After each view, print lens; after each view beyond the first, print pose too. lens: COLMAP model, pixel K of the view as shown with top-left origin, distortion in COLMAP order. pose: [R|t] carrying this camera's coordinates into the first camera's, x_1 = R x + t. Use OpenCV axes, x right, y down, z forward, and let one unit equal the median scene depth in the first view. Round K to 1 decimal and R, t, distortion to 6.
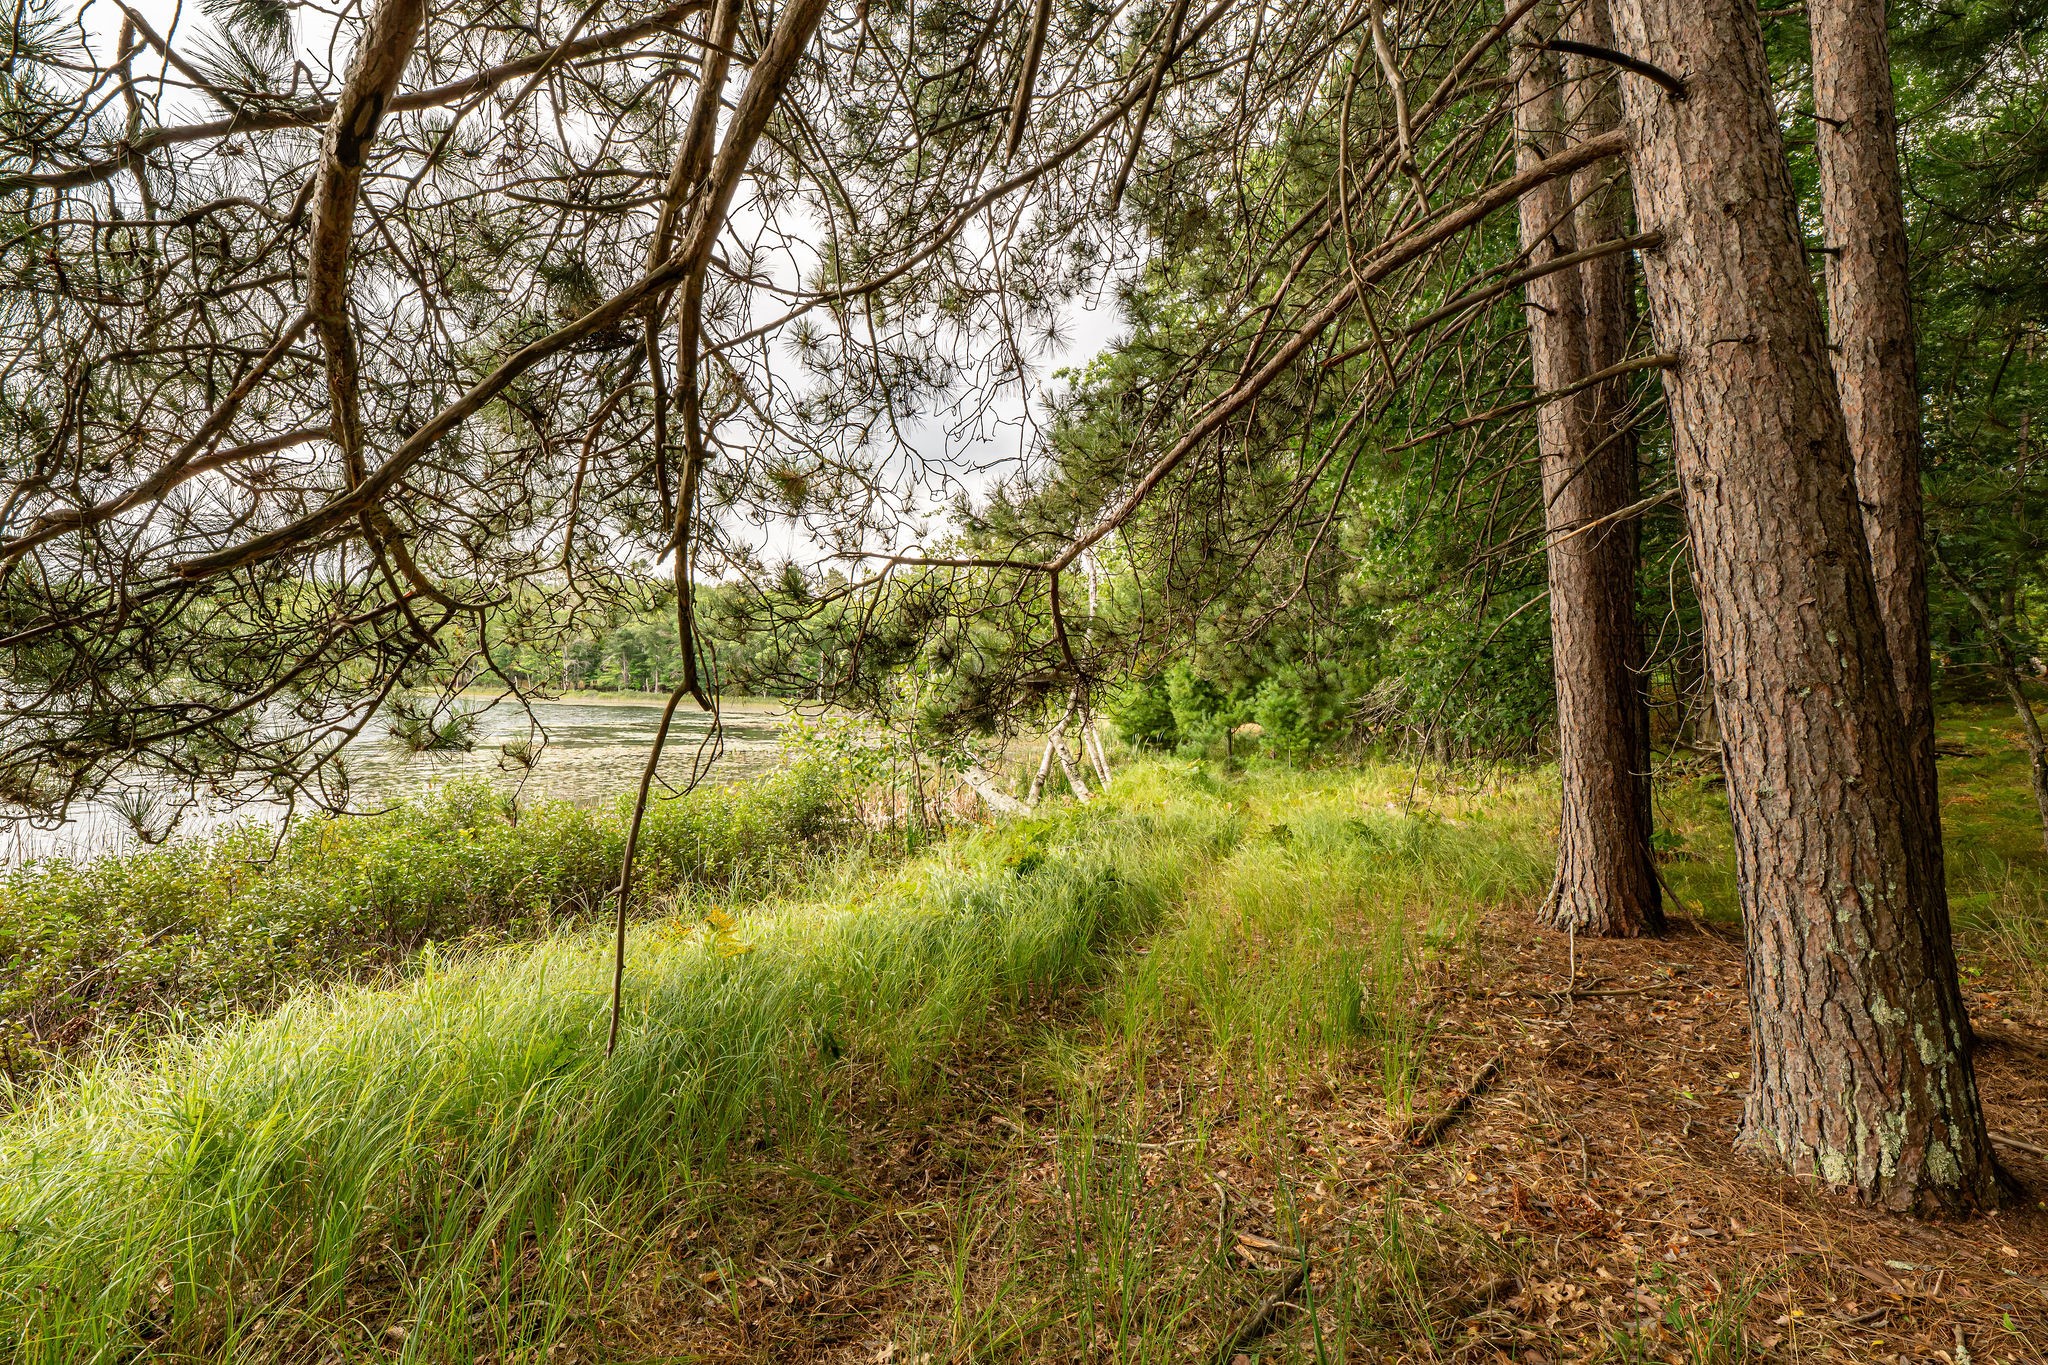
lens RADIAL K [[821.1, 0, 1021.7], [0, 821.1, 692.8], [0, 0, 1]] dist [-0.001823, -0.003497]
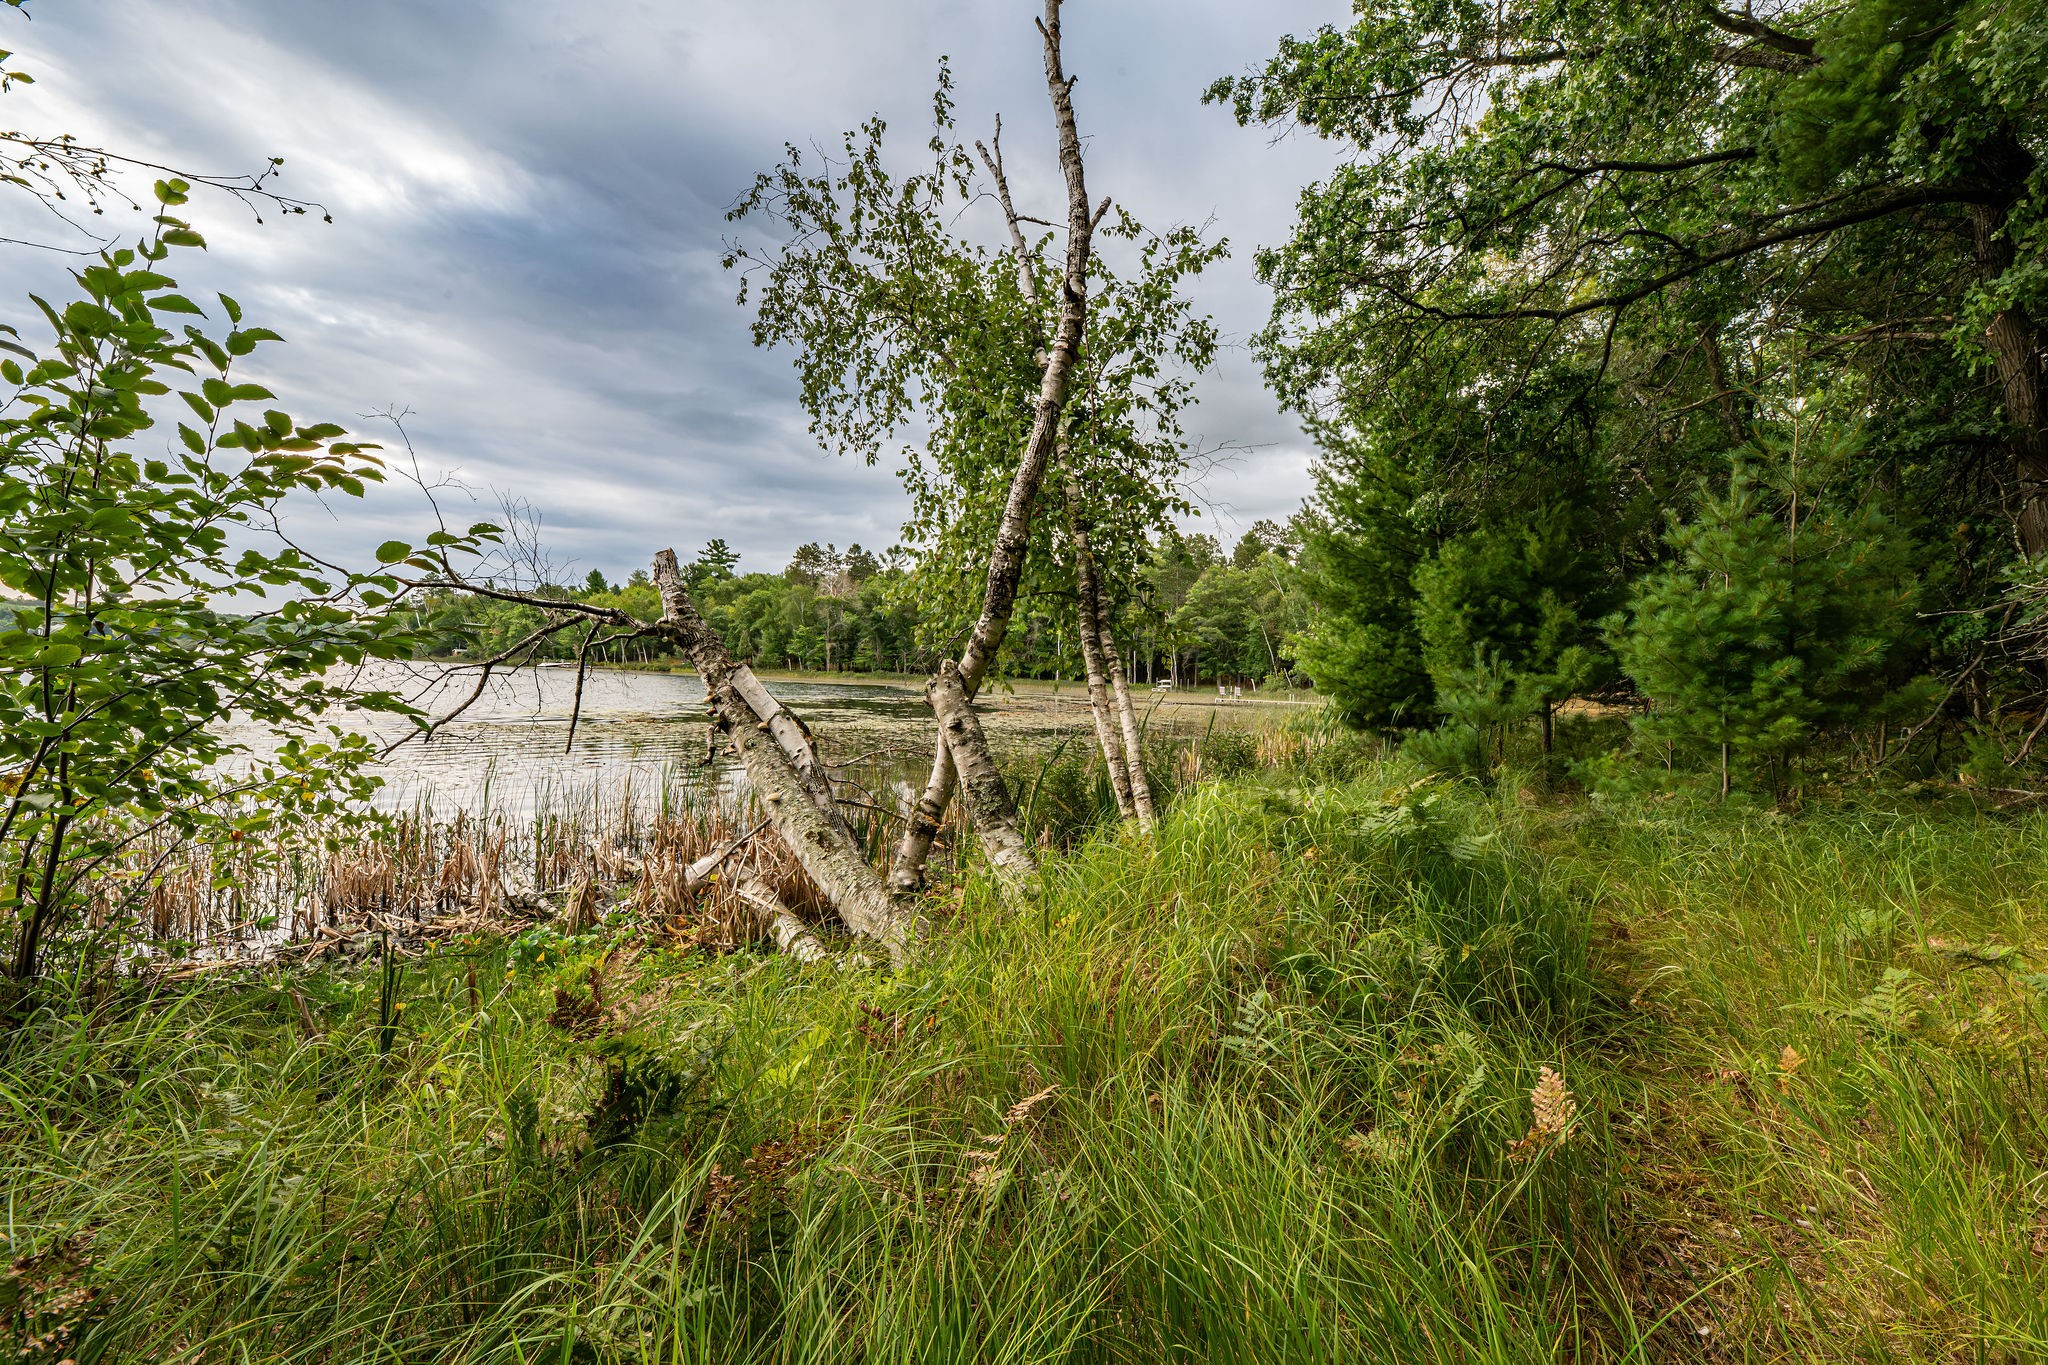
lens RADIAL K [[821.1, 0, 1021.7], [0, 821.1, 692.8], [0, 0, 1]] dist [-0.001823, -0.003497]
pose [[0.949302, 0.001251, -0.314363, 0.095125], [0.005285, 0.999787, 0.019937, 0.025387], [0.314321, -0.020587, 0.949093, 0.378304]]
